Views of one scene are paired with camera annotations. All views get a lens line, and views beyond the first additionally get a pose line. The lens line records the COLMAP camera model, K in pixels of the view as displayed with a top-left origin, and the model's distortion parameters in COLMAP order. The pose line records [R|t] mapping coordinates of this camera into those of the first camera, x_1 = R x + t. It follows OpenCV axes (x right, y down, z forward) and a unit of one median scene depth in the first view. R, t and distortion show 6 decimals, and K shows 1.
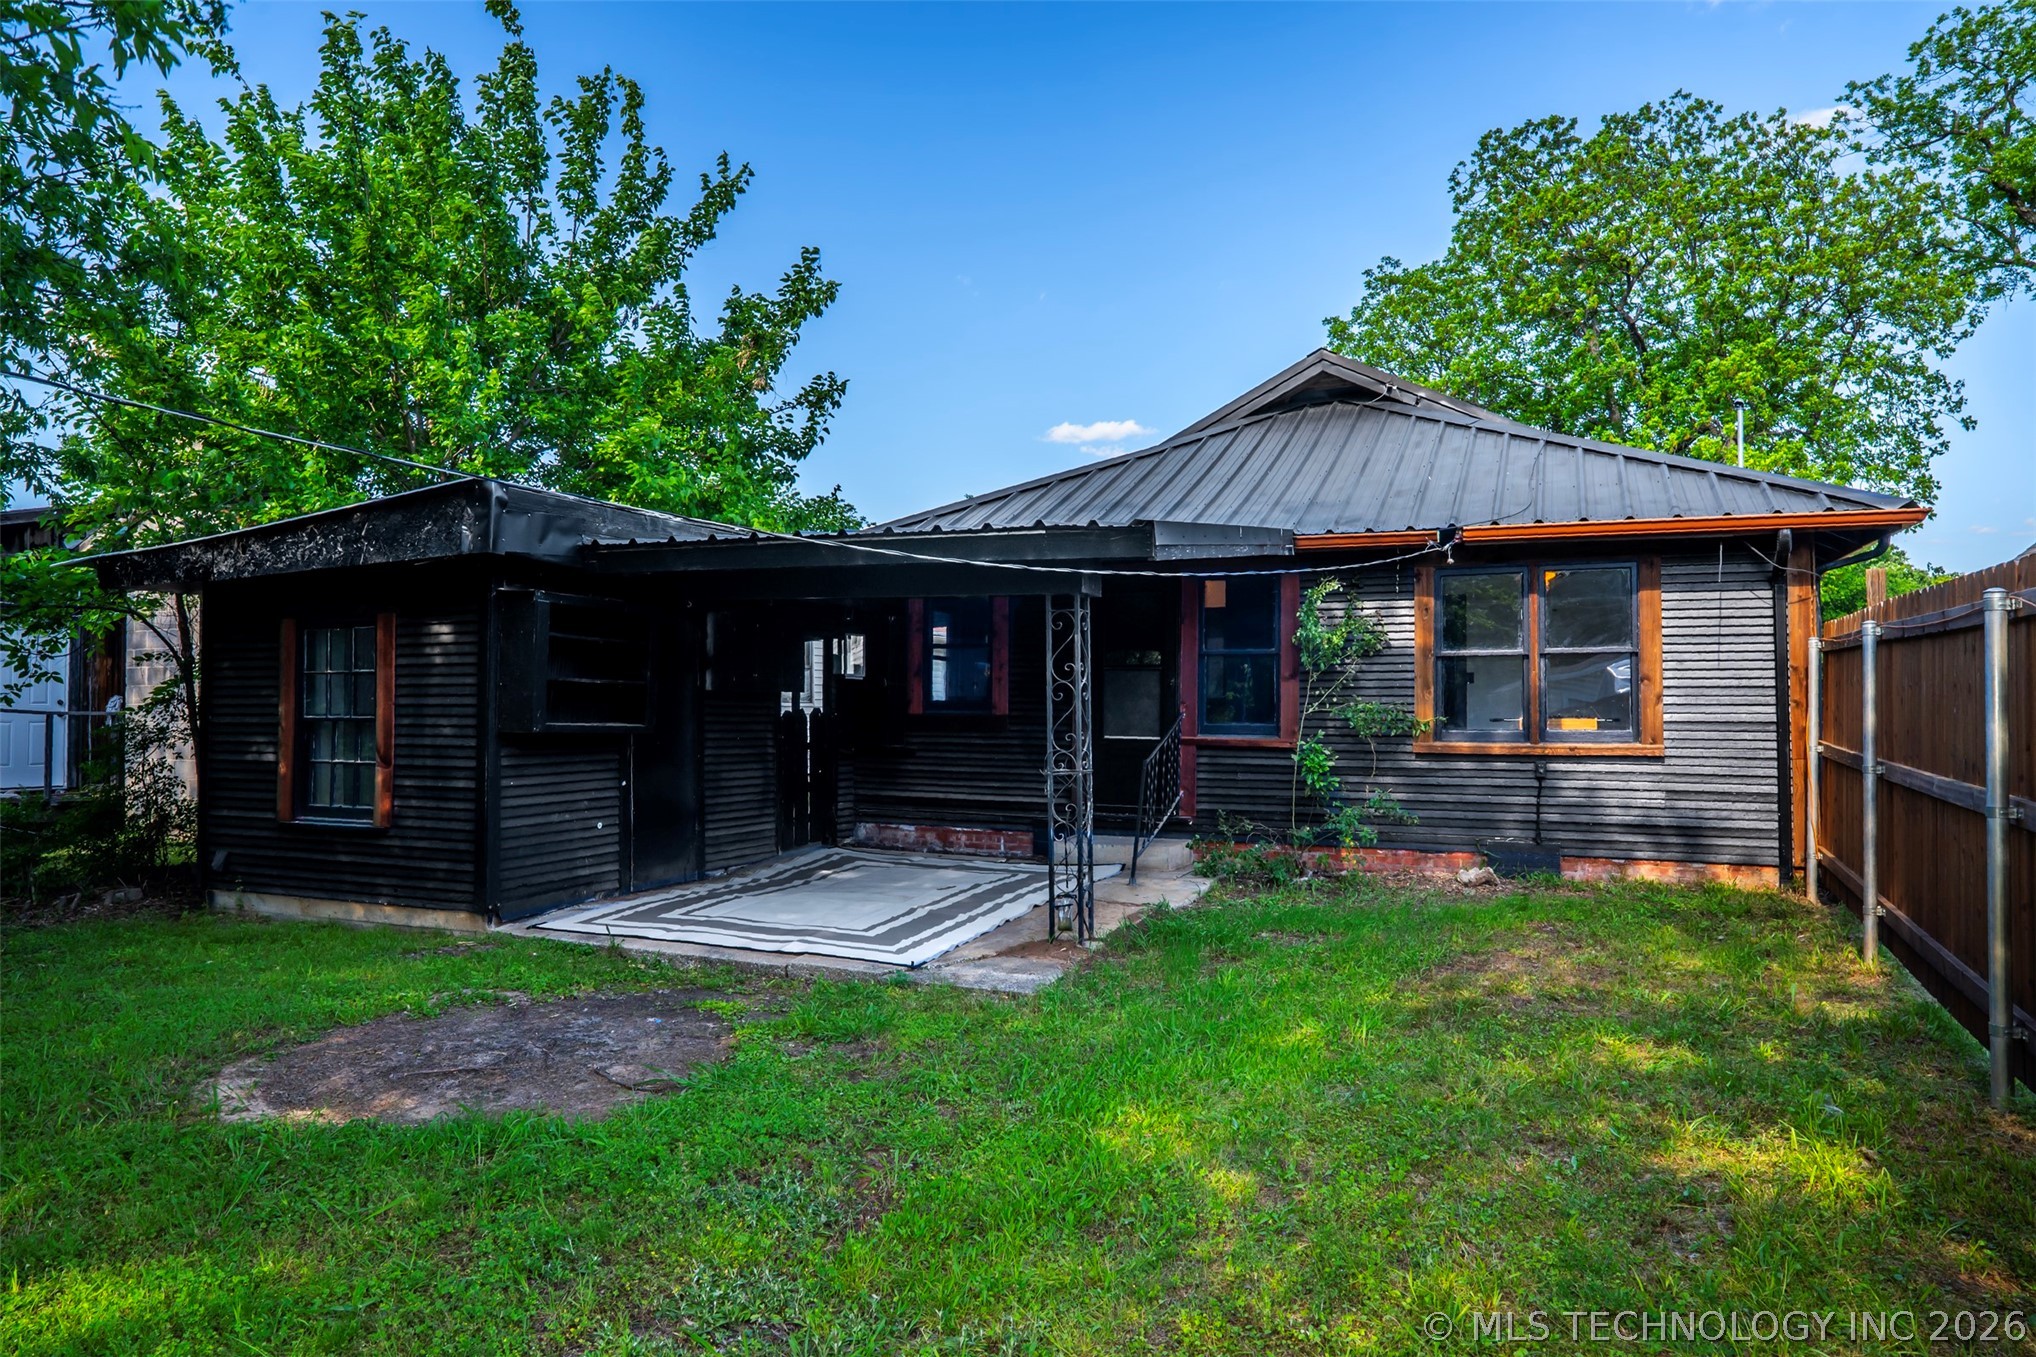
lens RADIAL K [[1232.8, 0, 1004.2], [0, 1232.8, 682.4], [0, 0, 1]] dist [-0.066460, 0.052193]
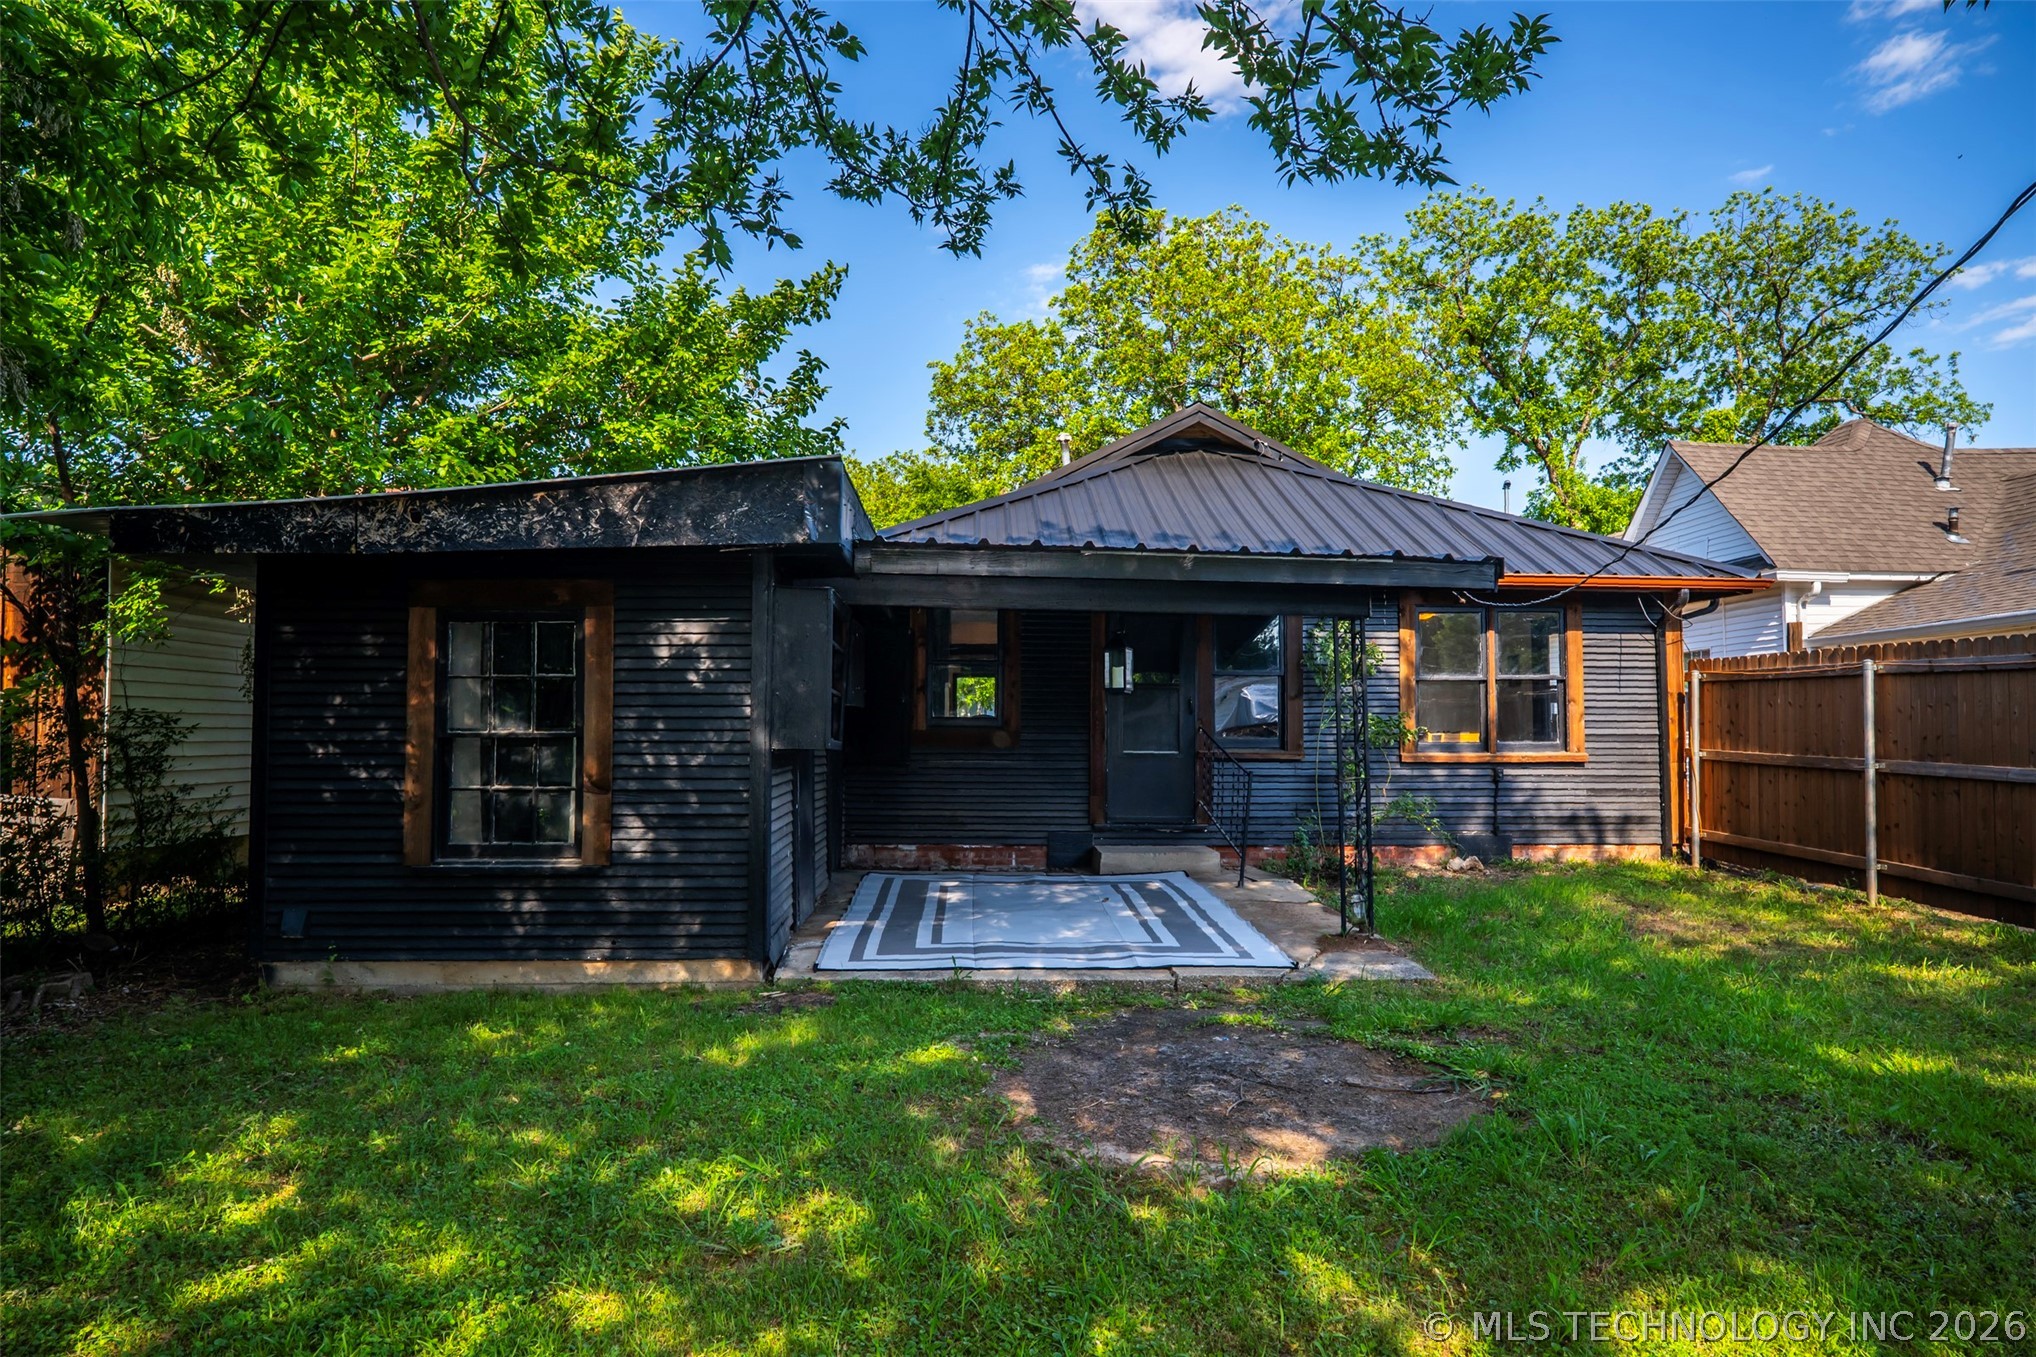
lens RADIAL K [[1232.8, 0, 1004.2], [0, 1232.8, 682.4], [0, 0, 1]] dist [-0.066460, 0.052193]
pose [[0.899894, 0.016561, 0.435794, -0.564852], [-0.009763, 0.999793, -0.017833, 0.006316], [-0.435999, 0.011793, 0.899870, 0.121508]]
